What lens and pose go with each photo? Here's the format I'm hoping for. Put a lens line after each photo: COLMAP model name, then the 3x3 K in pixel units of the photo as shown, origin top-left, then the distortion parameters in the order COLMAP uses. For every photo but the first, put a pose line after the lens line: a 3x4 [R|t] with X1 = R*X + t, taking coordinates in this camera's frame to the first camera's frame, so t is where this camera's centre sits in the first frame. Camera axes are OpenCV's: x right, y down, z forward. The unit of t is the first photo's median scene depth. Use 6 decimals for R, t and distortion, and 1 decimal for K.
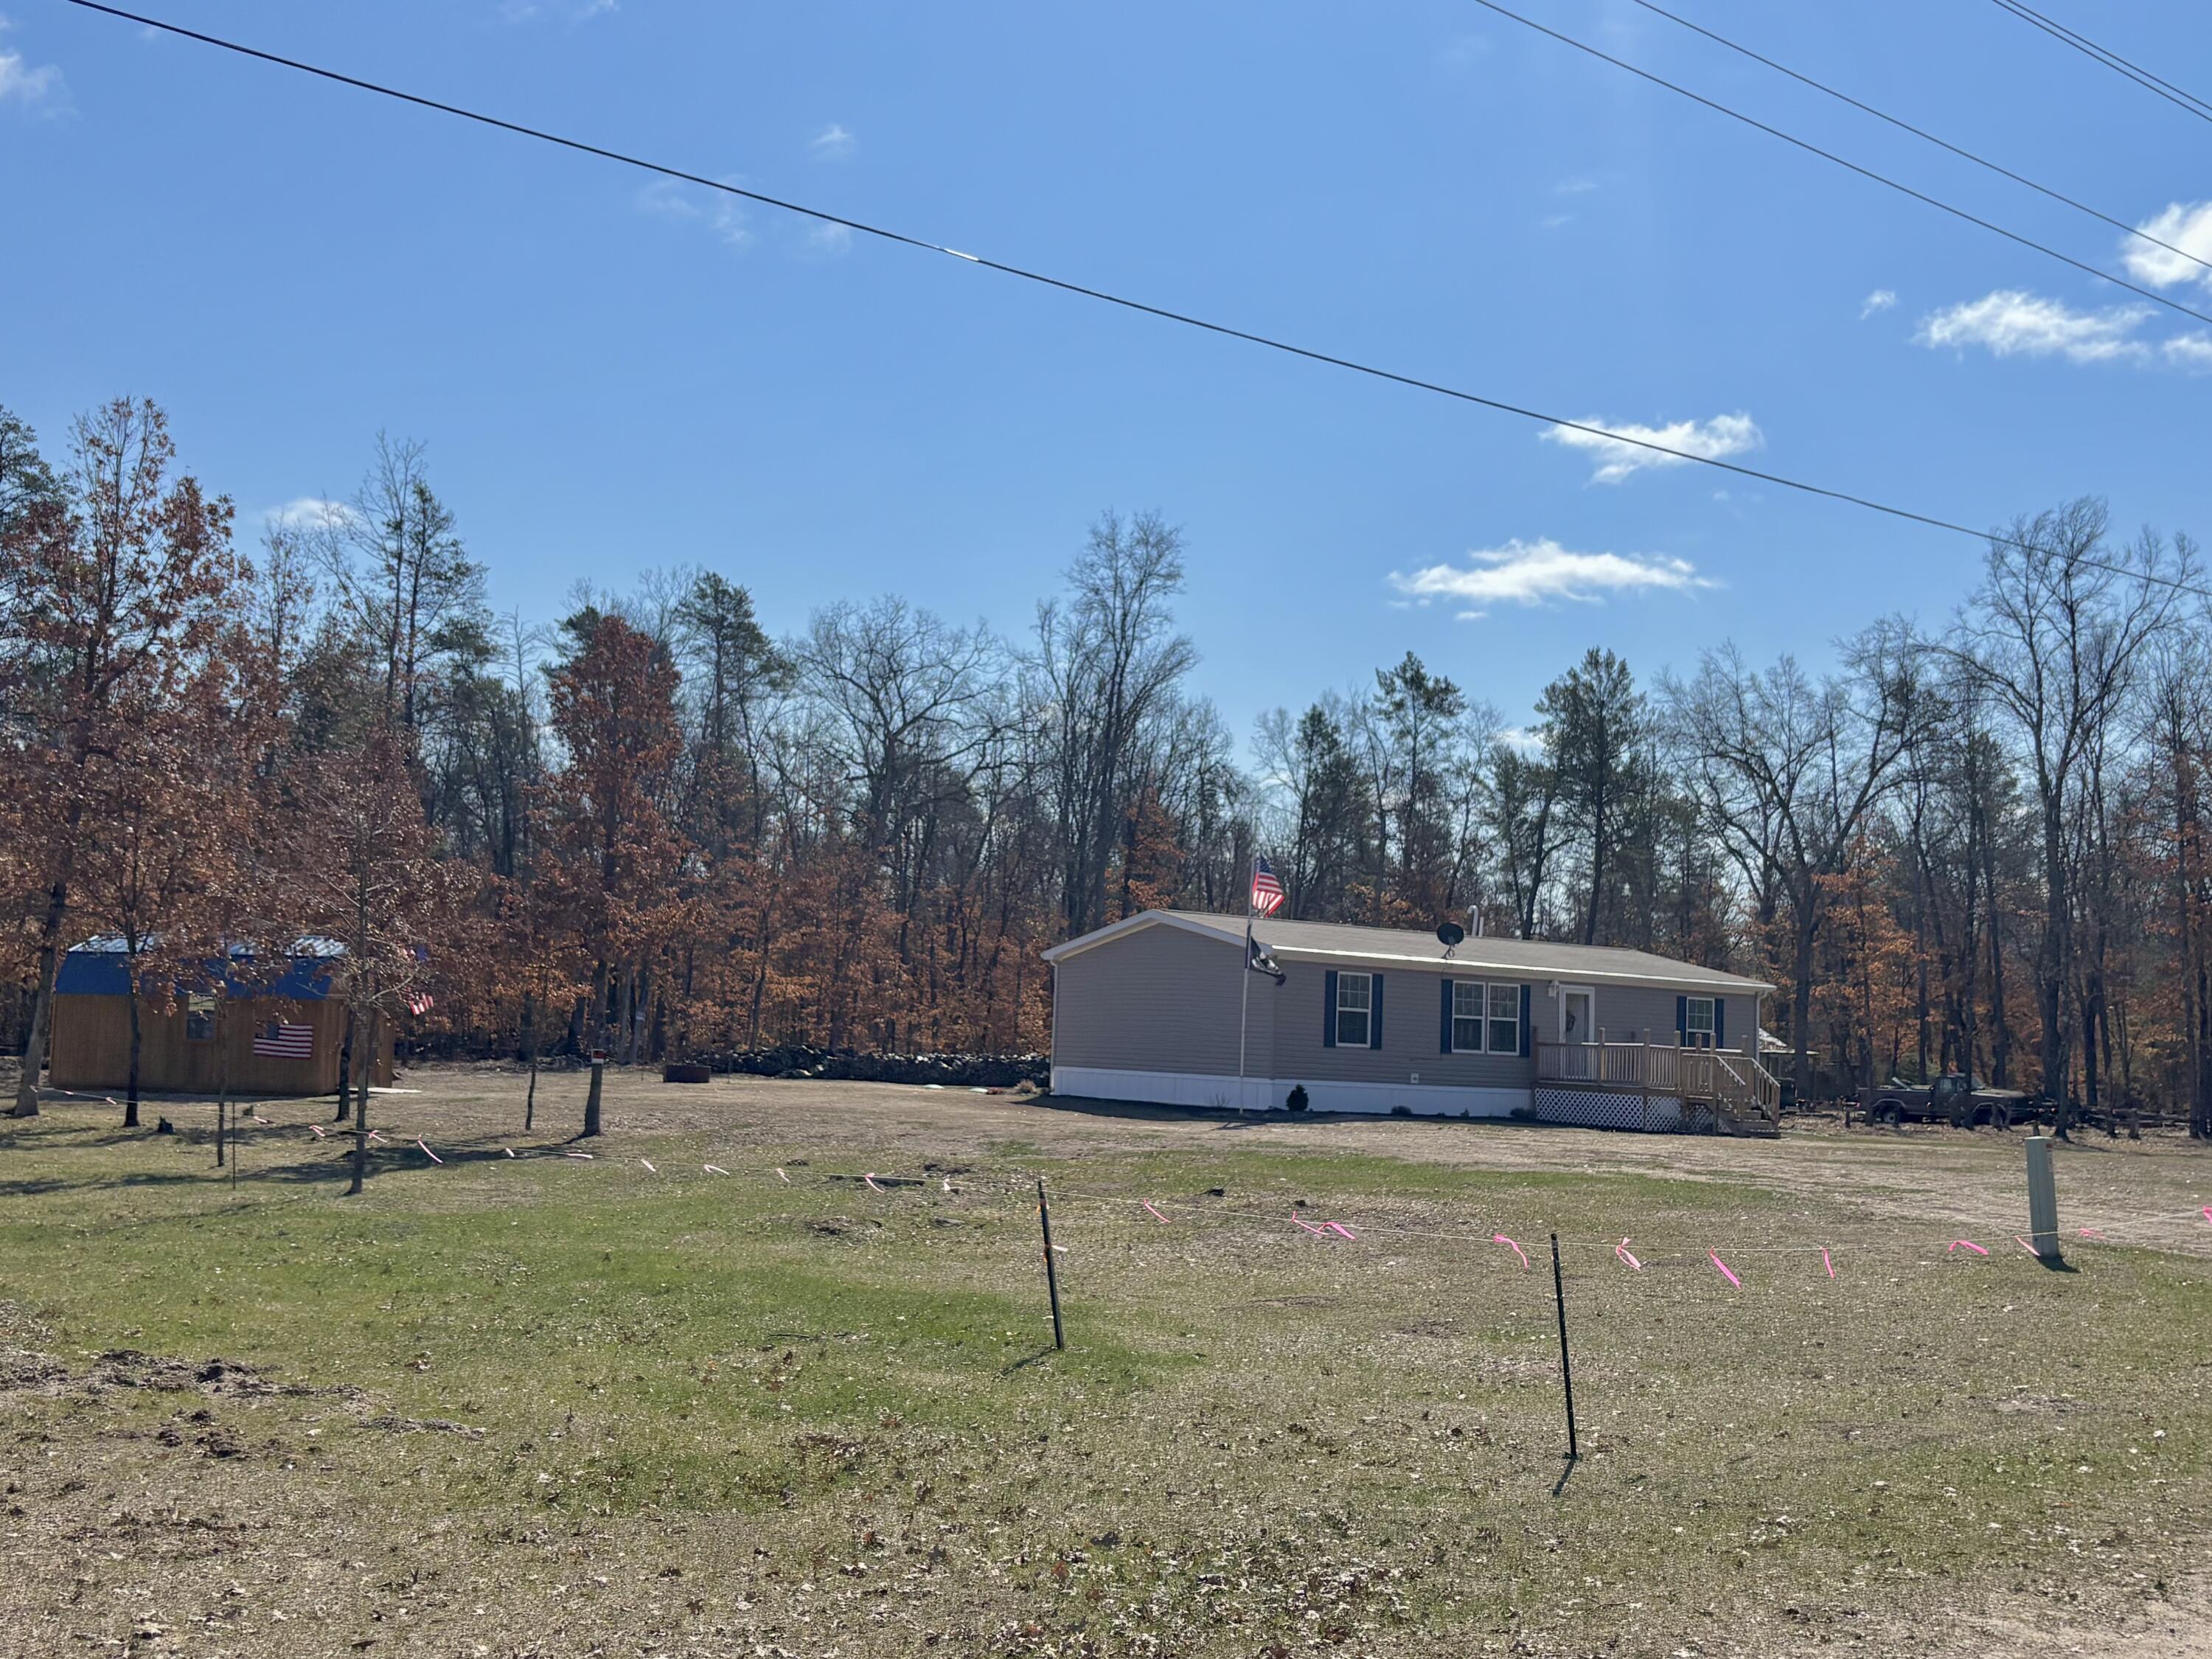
lens RADIAL K [[2133.1, 0, 1106.0], [0, 2133.1, 829.5], [0, 0, 1]] dist [-0.001393, -0.002340]
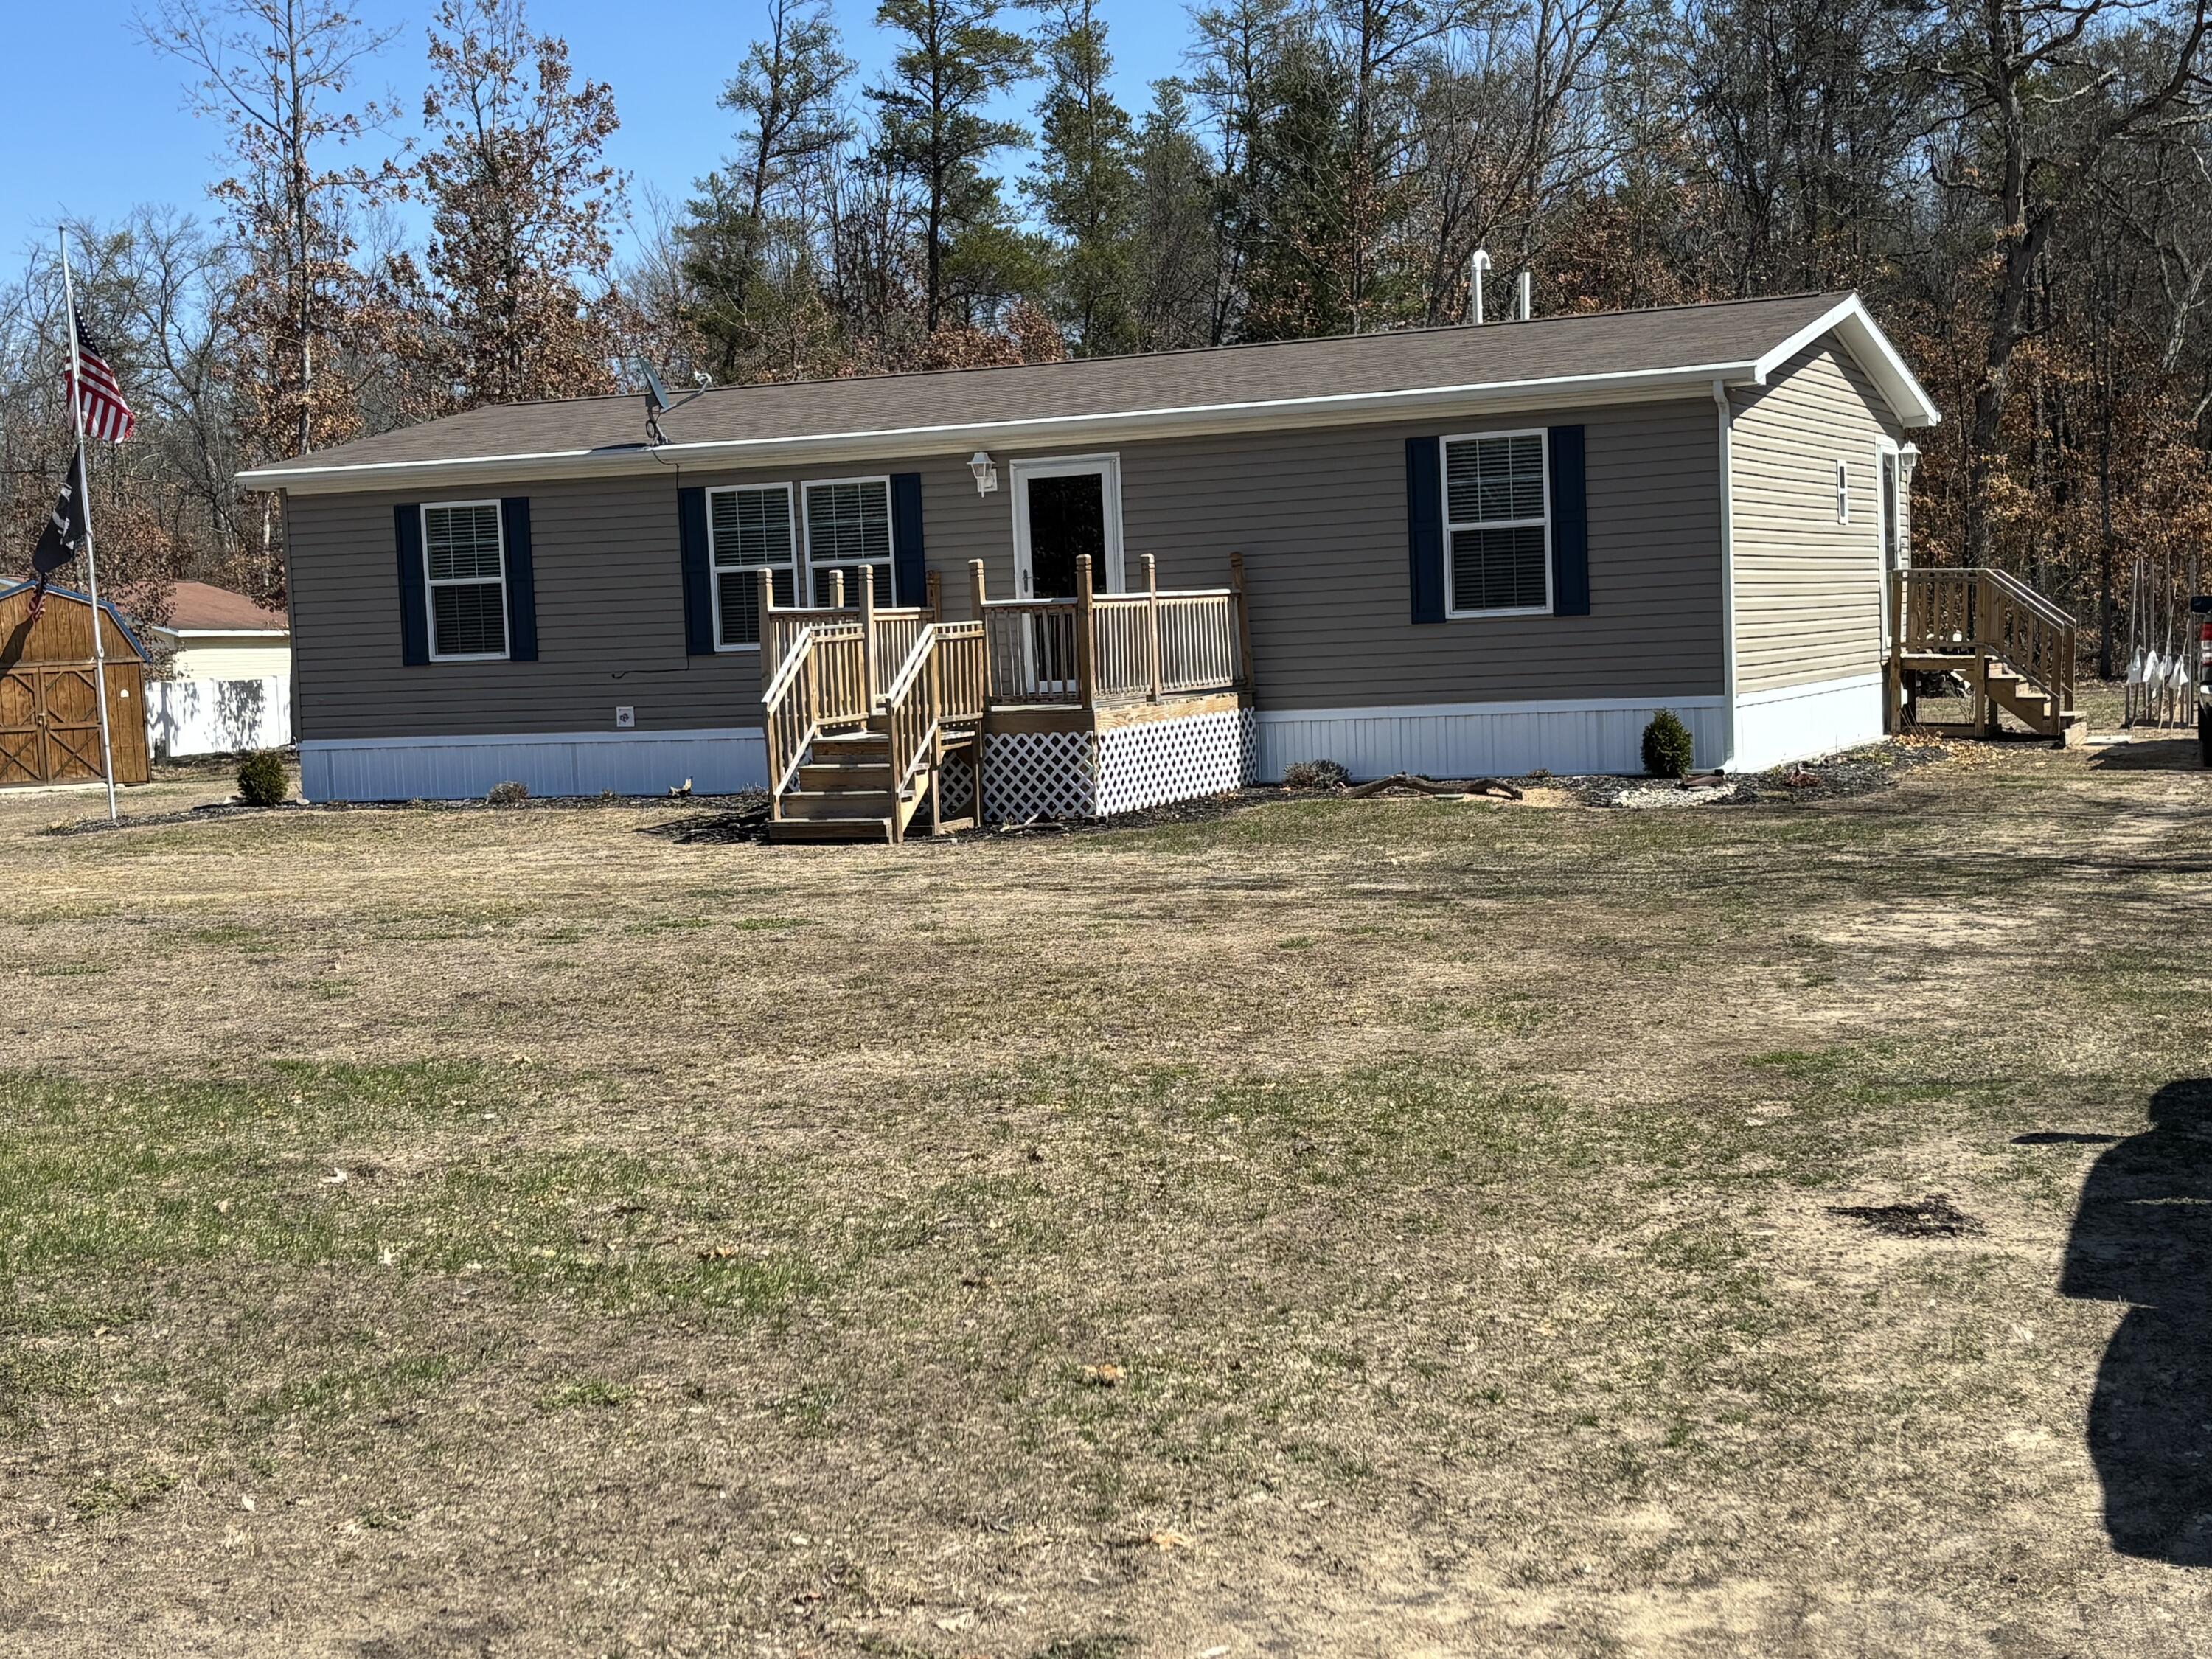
lens RADIAL K [[3168.6, 0, 1106.0], [0, 3168.6, 829.5], [0, 0, 1]] dist [0.351720, -1.541668]
pose [[0.515757, -0.017185, -0.856563, 0.499594], [0.146489, 0.986844, 0.068406, 0.069769], [0.844118, -0.160758, 0.511489, 0.471416]]
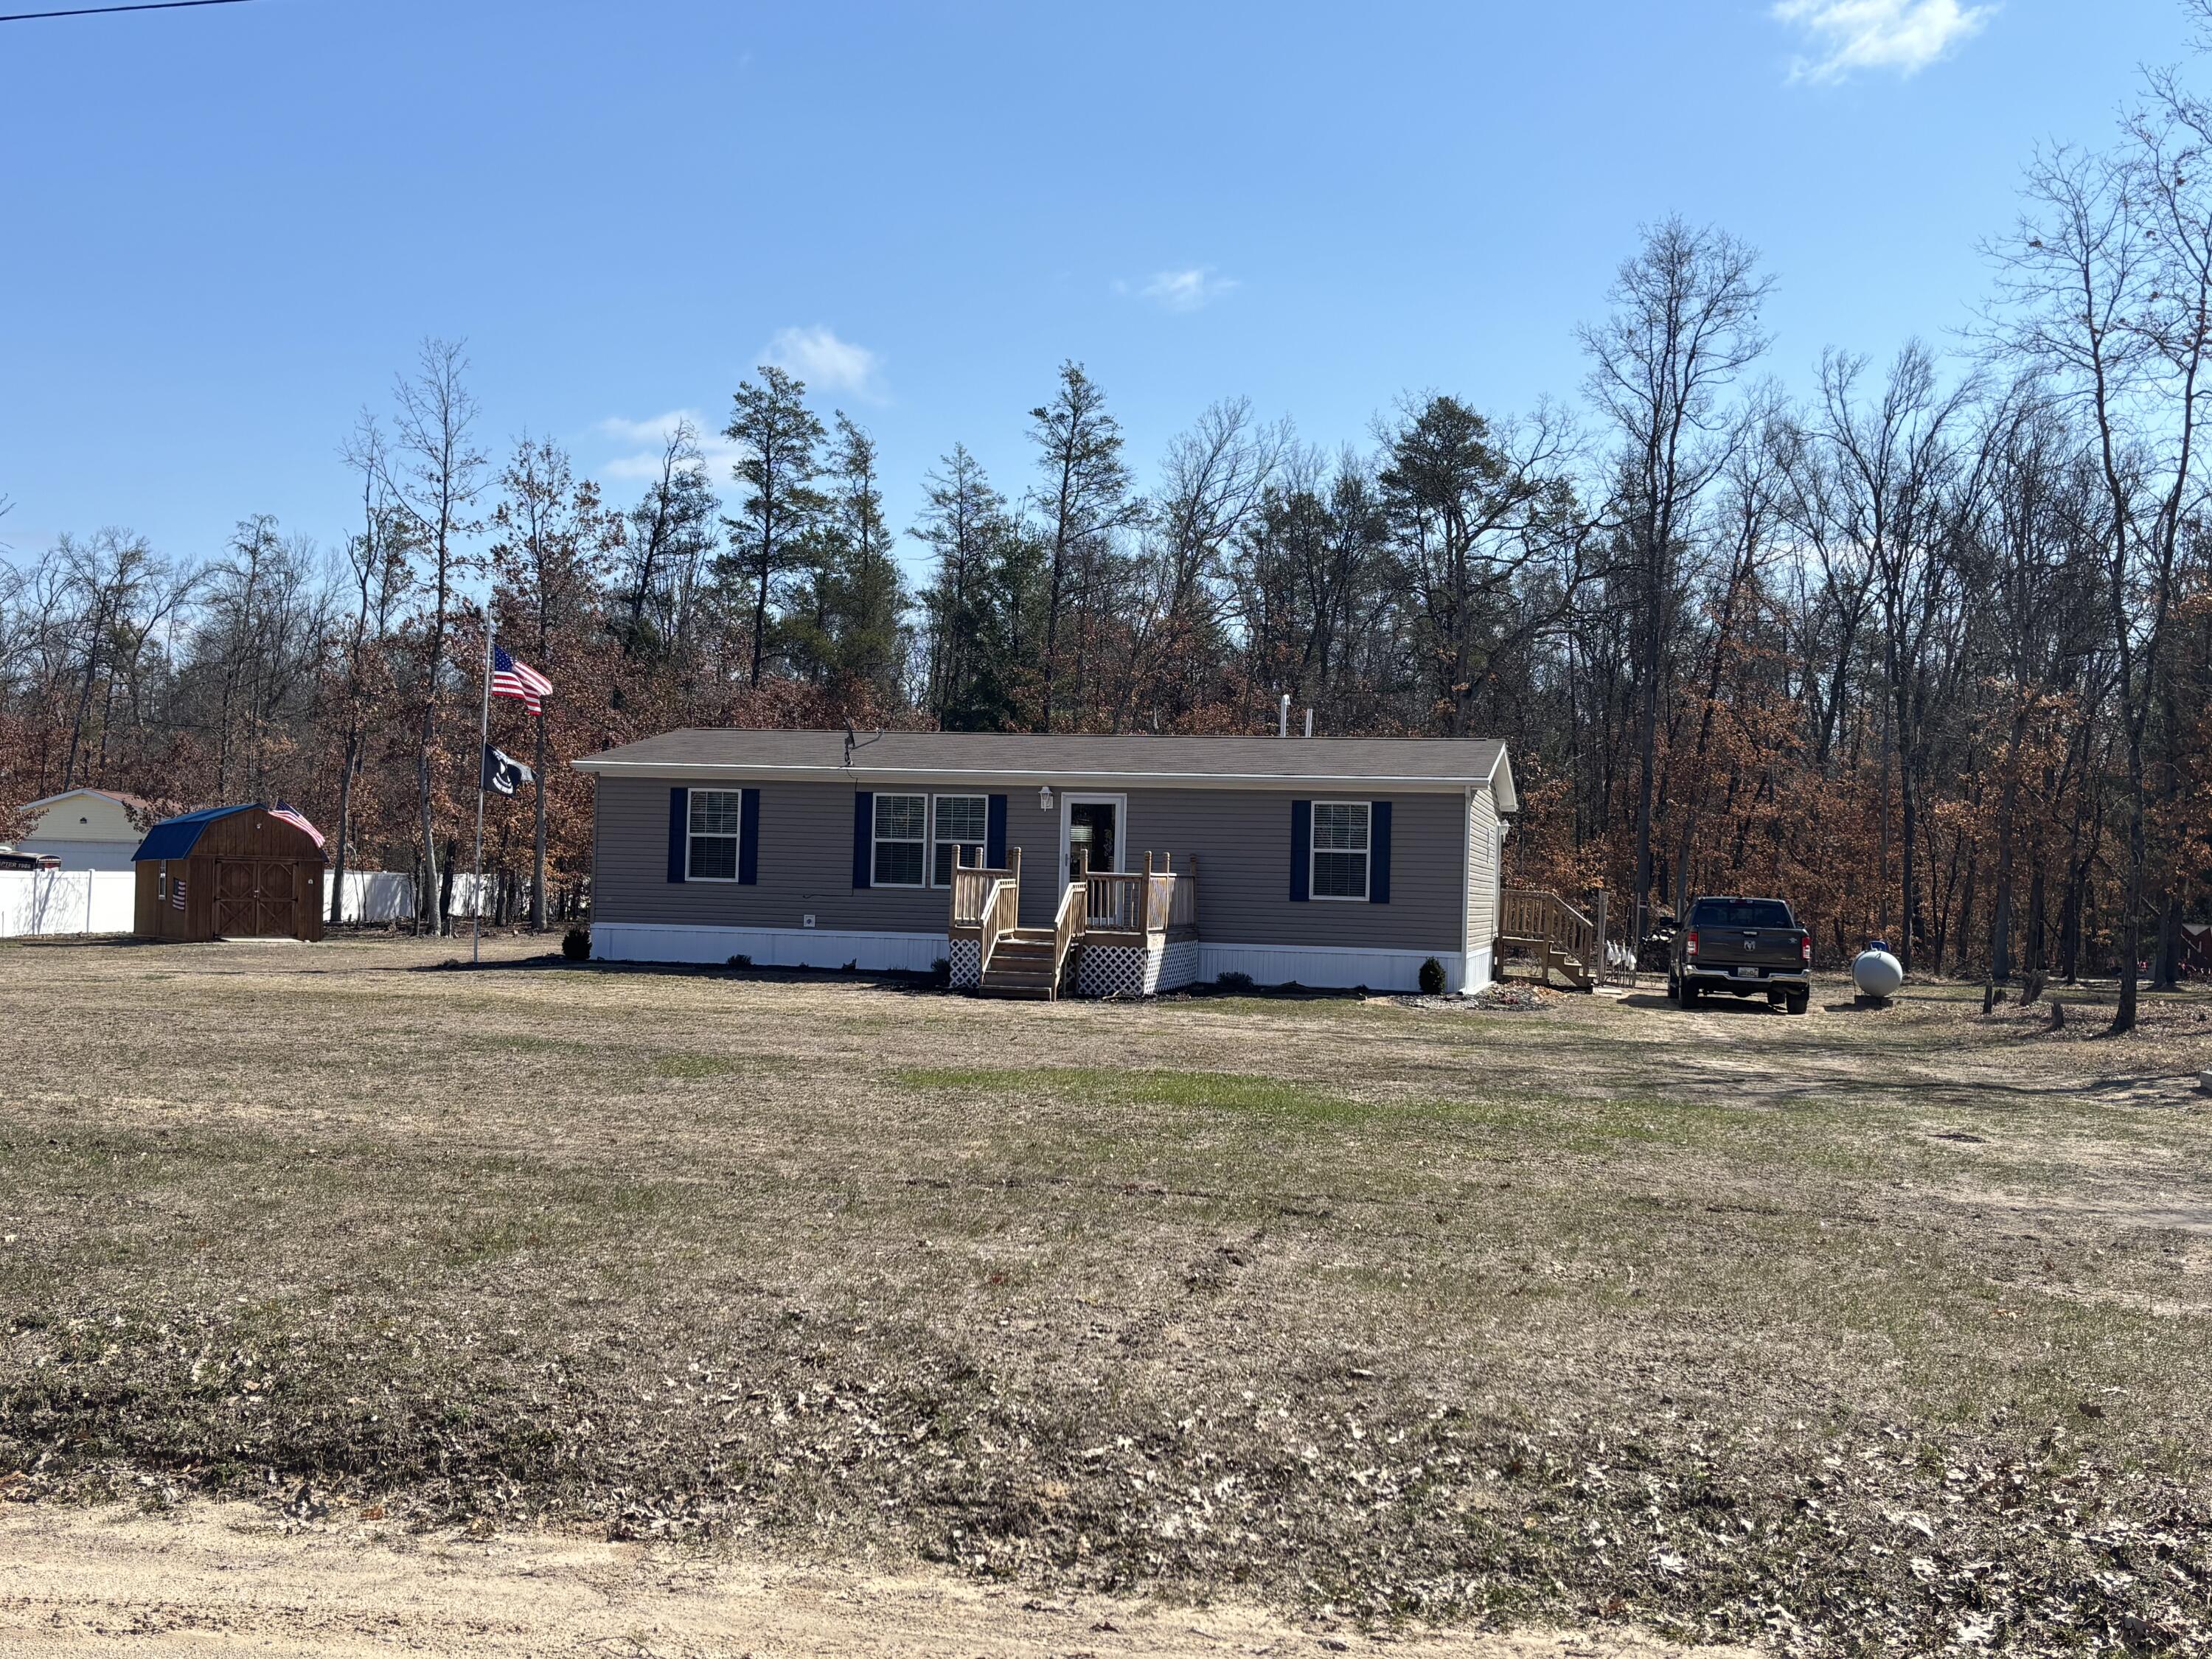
lens RADIAL K [[2288.3, 0, 1106.0], [0, 2288.3, 829.5], [0, 0, 1]] dist [0.197082, -0.001622]
pose [[0.677006, -0.044948, -0.734604, 0.535204], [0.070376, 0.997513, 0.003823, 0.056314], [0.732605, -0.054287, 0.678485, 0.328986]]
